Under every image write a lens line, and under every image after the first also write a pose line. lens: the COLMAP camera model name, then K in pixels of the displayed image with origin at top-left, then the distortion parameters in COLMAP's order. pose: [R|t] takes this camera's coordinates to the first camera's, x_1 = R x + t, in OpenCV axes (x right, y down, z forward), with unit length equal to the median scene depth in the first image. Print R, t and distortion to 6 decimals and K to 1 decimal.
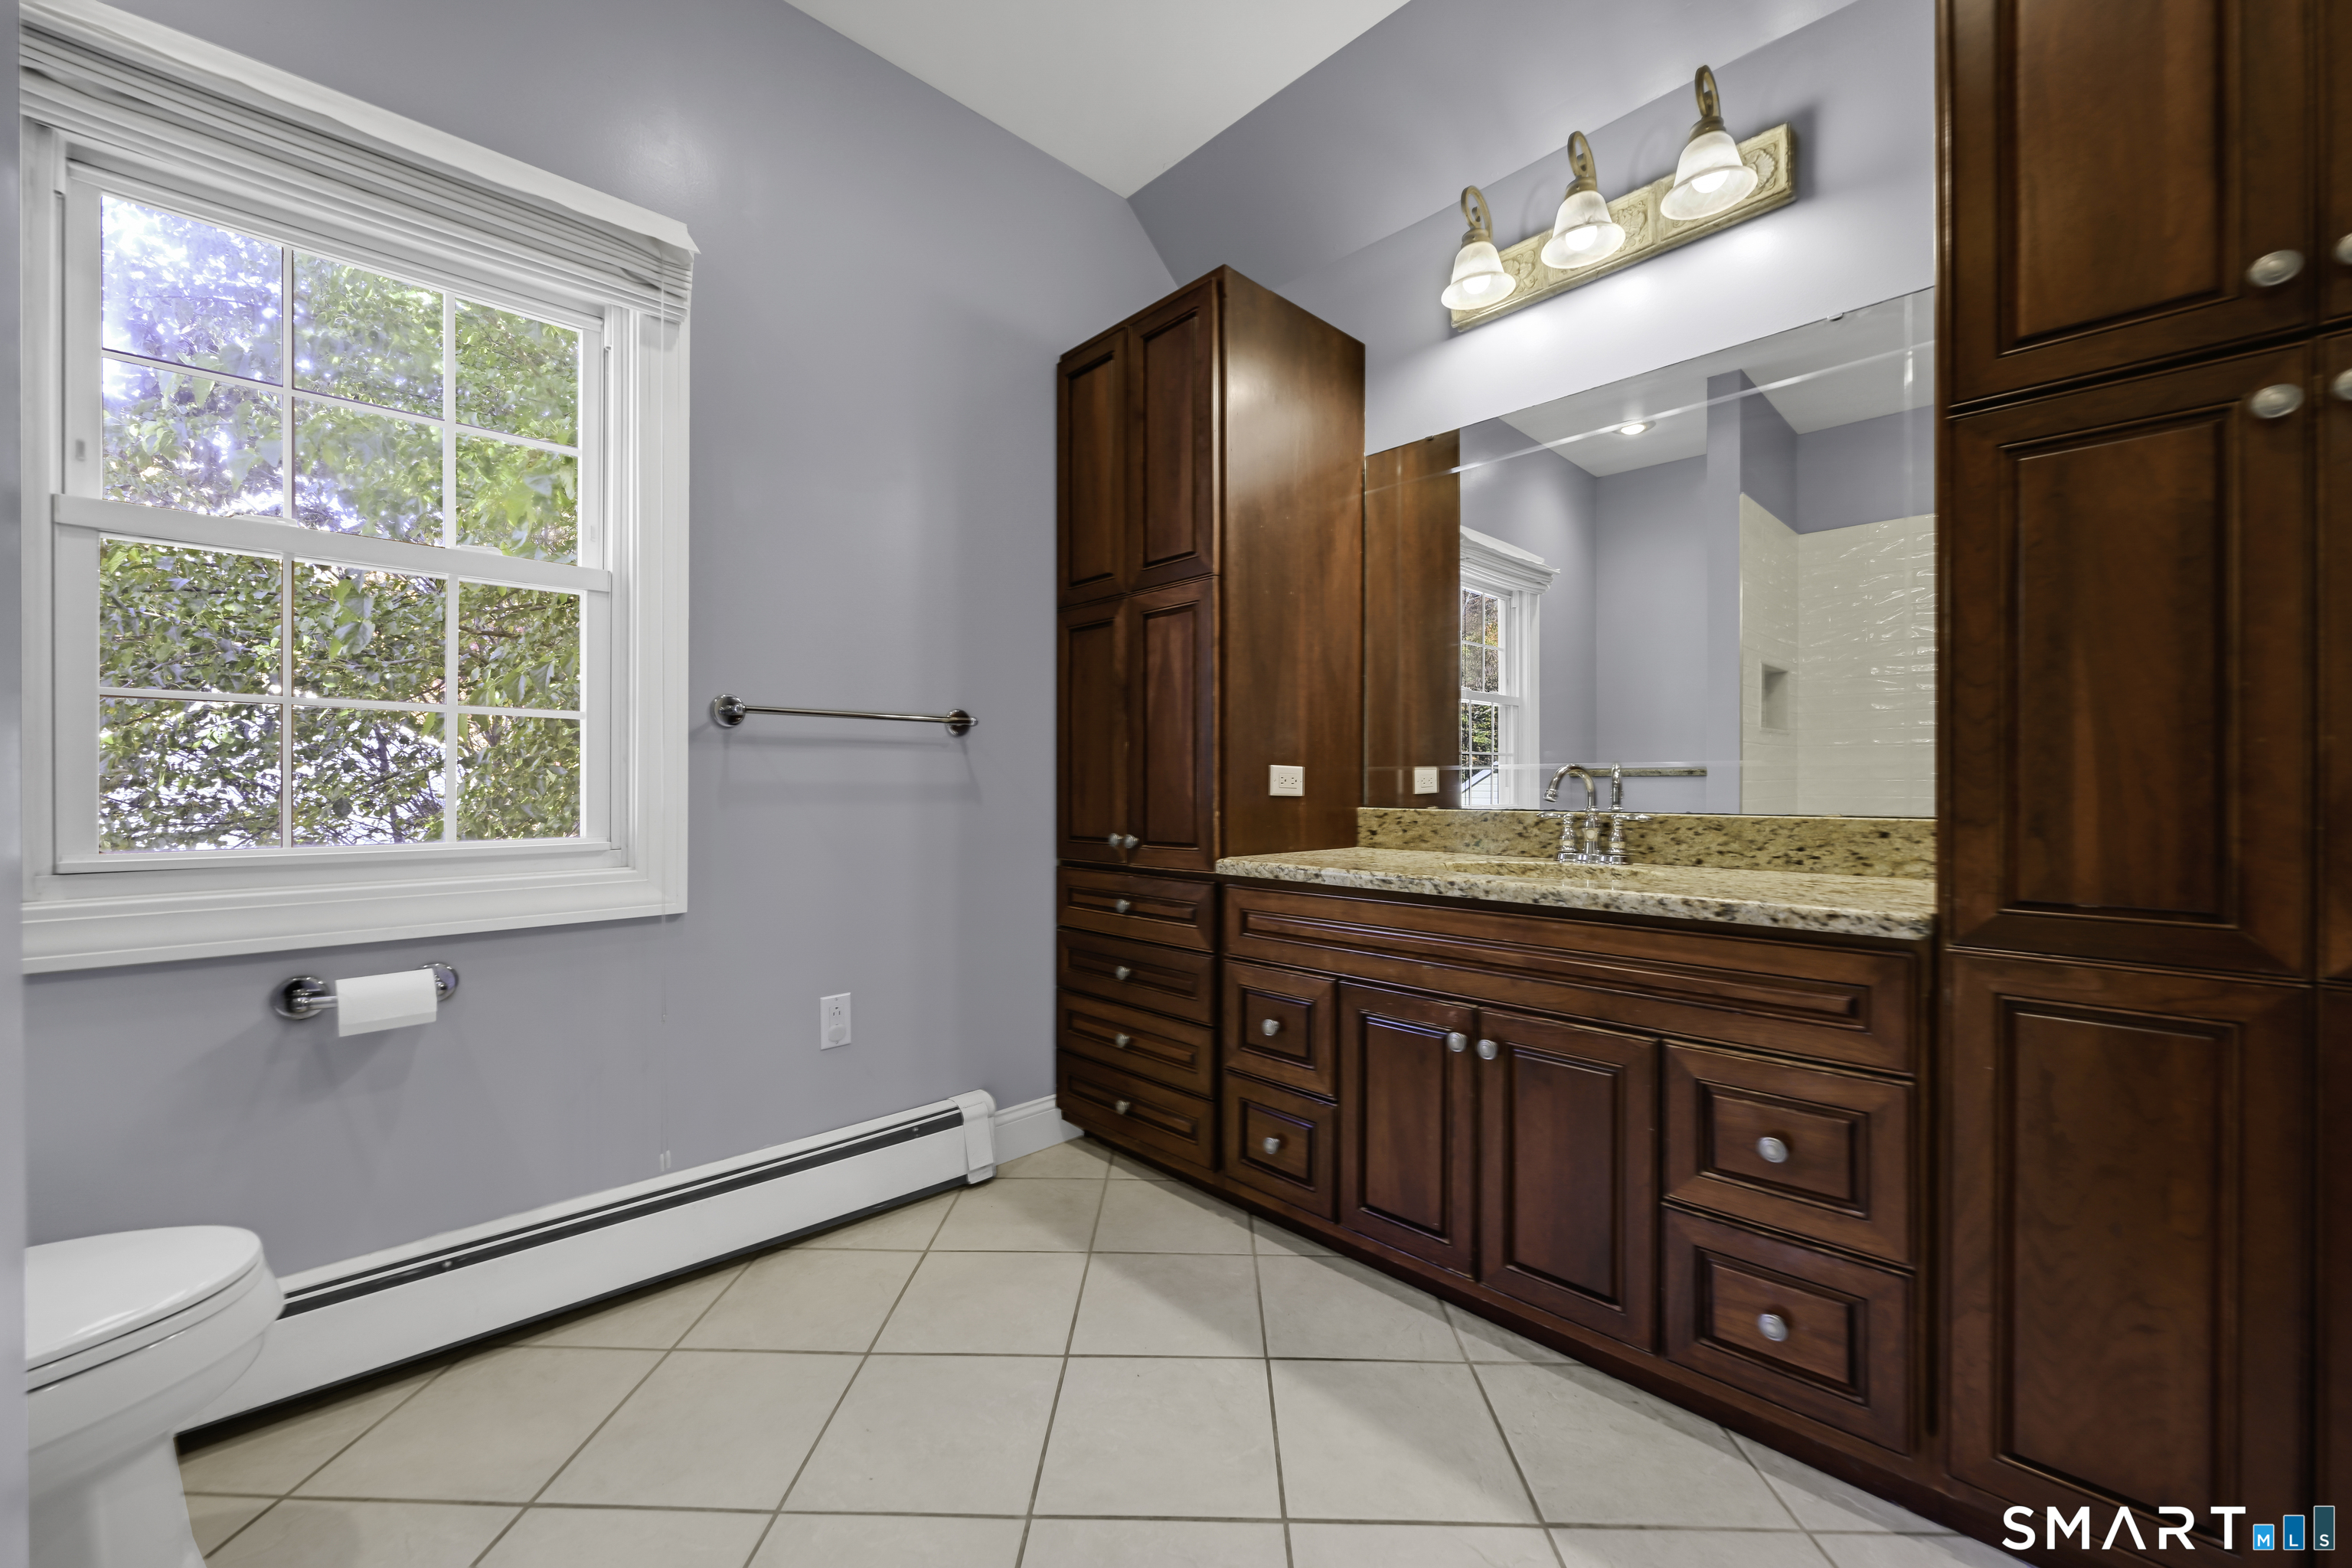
lens RADIAL K [[938.5, 0, 1176.0], [0, 938.5, 784.0], [0, 0, 1]] dist [-0.000783, -0.000031]
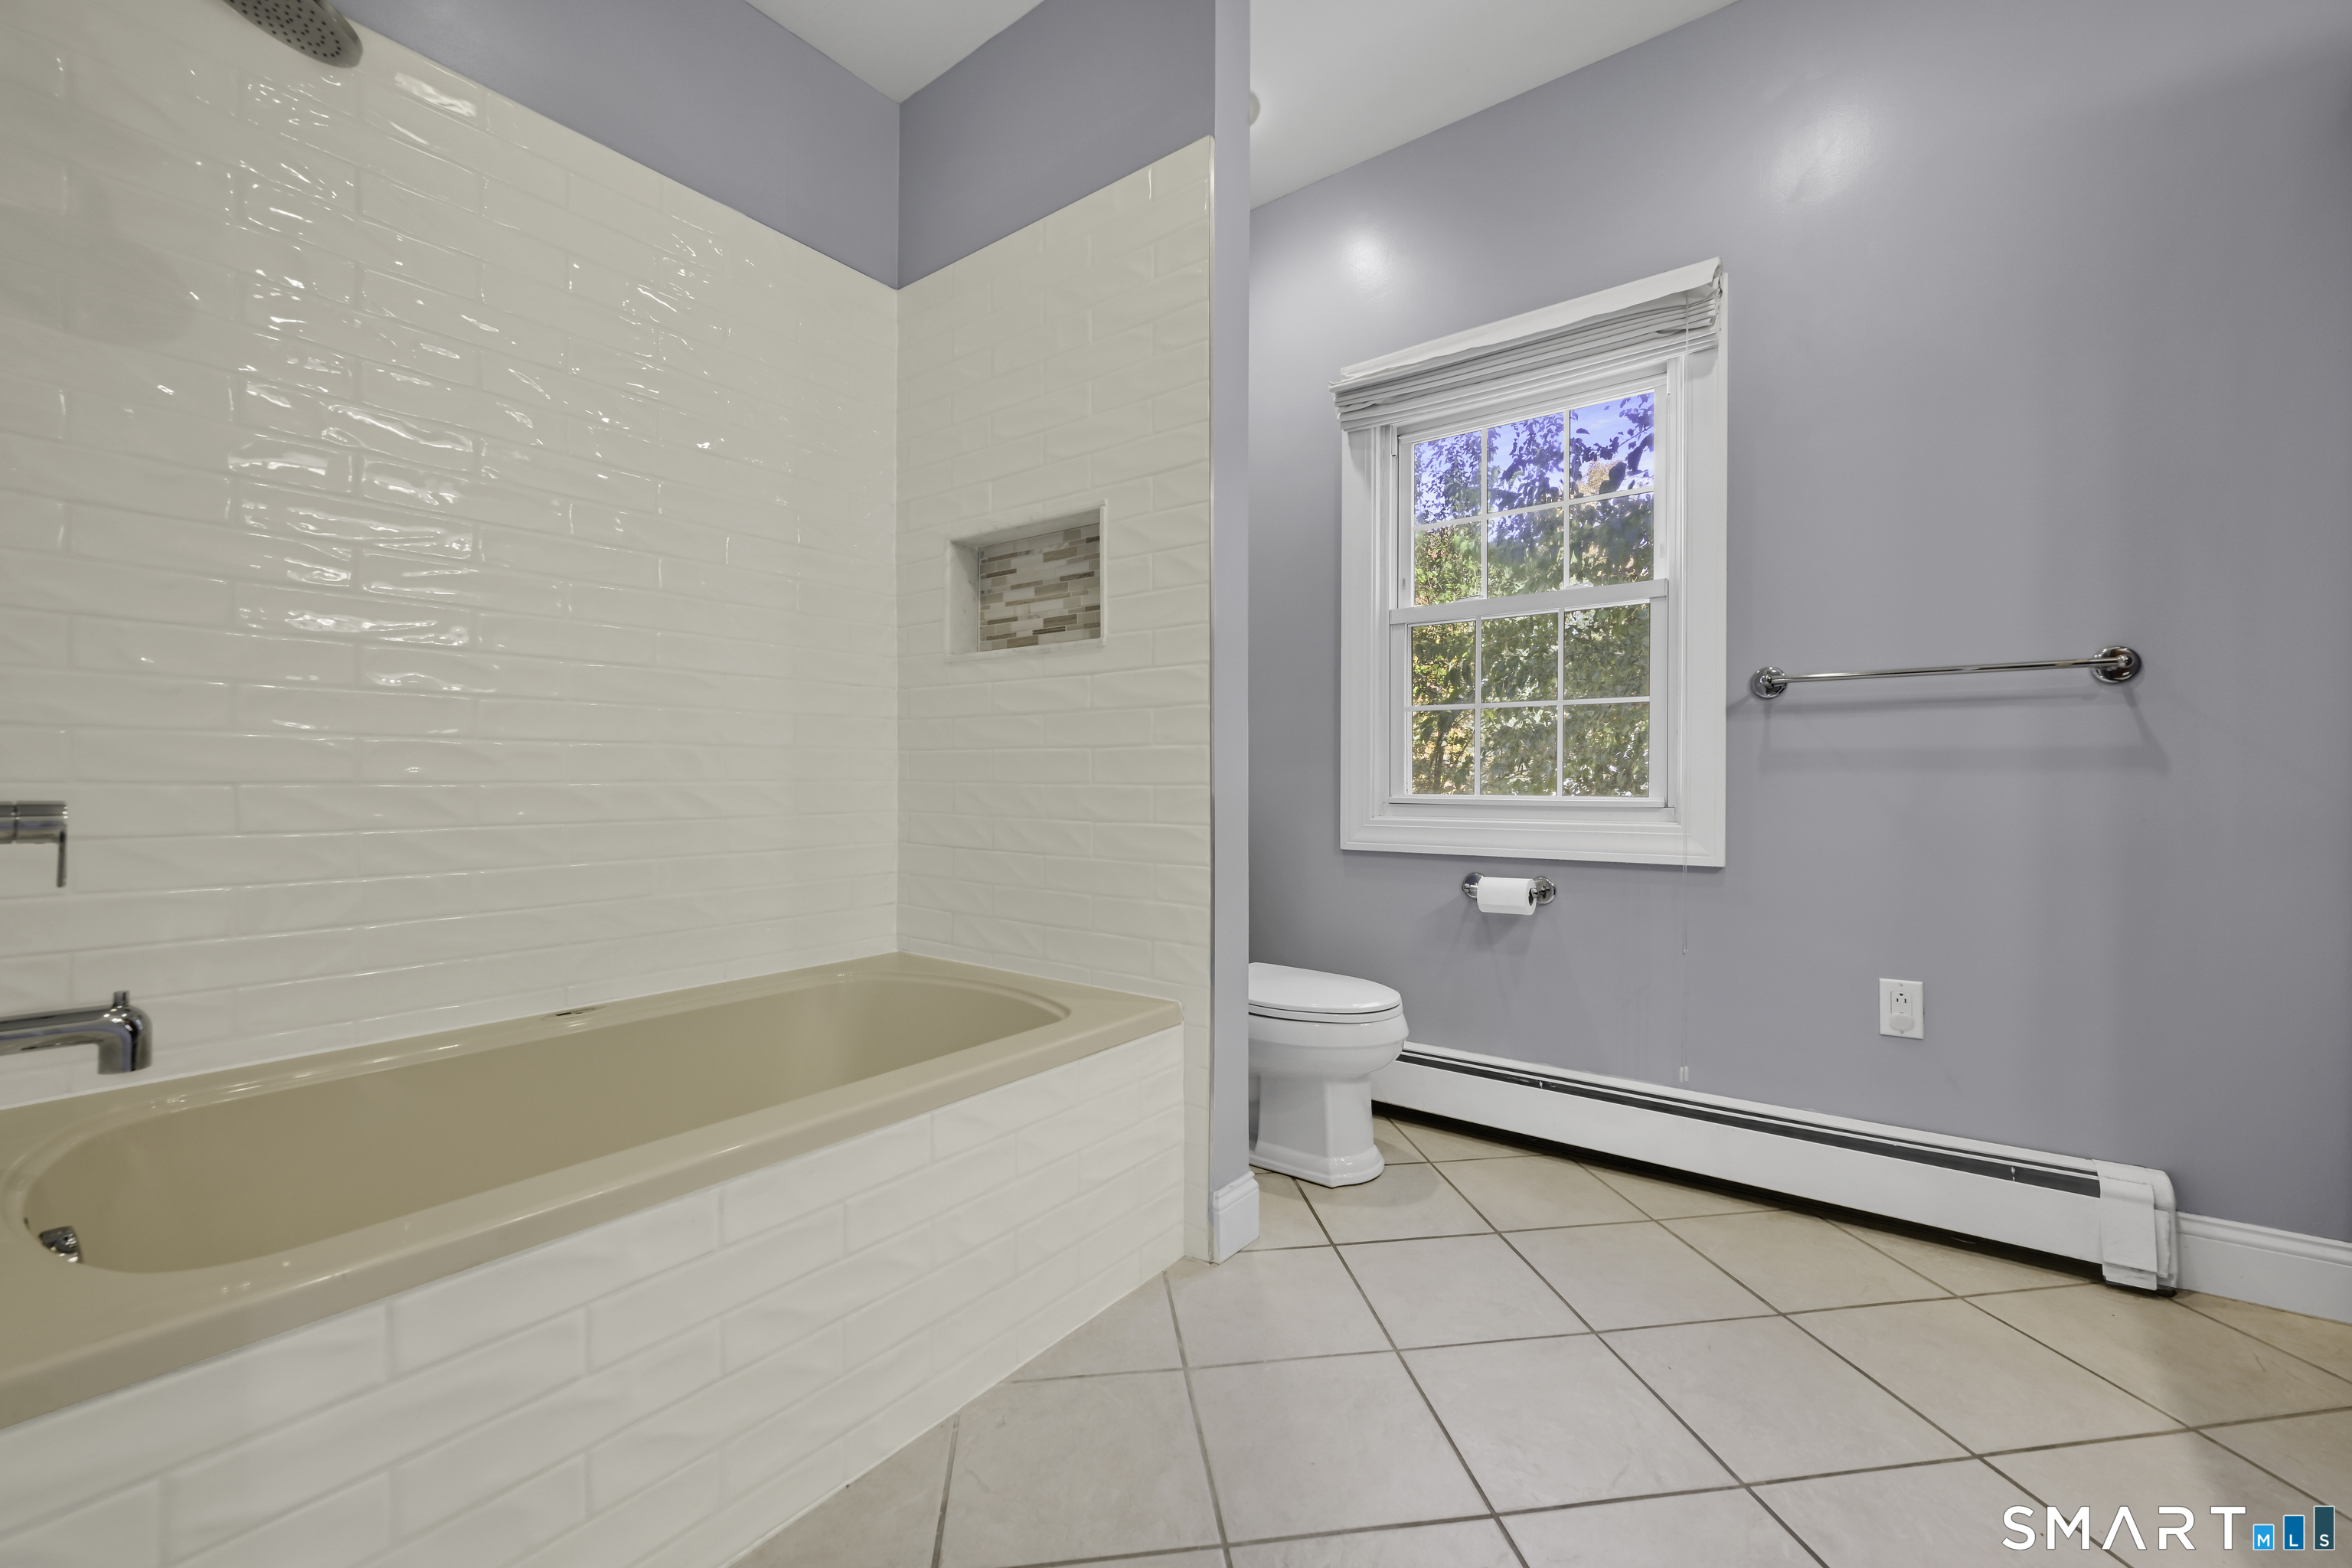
lens RADIAL K [[938.5, 0, 1176.0], [0, 938.5, 784.0], [0, 0, 1]] dist [-0.000783, -0.000031]
pose [[0.152697, 0.002418, -0.988270, 0.474328], [-0.003095, 0.999993, 0.001968, 0.036806], [0.988268, 0.002758, 0.152704, 0.176737]]
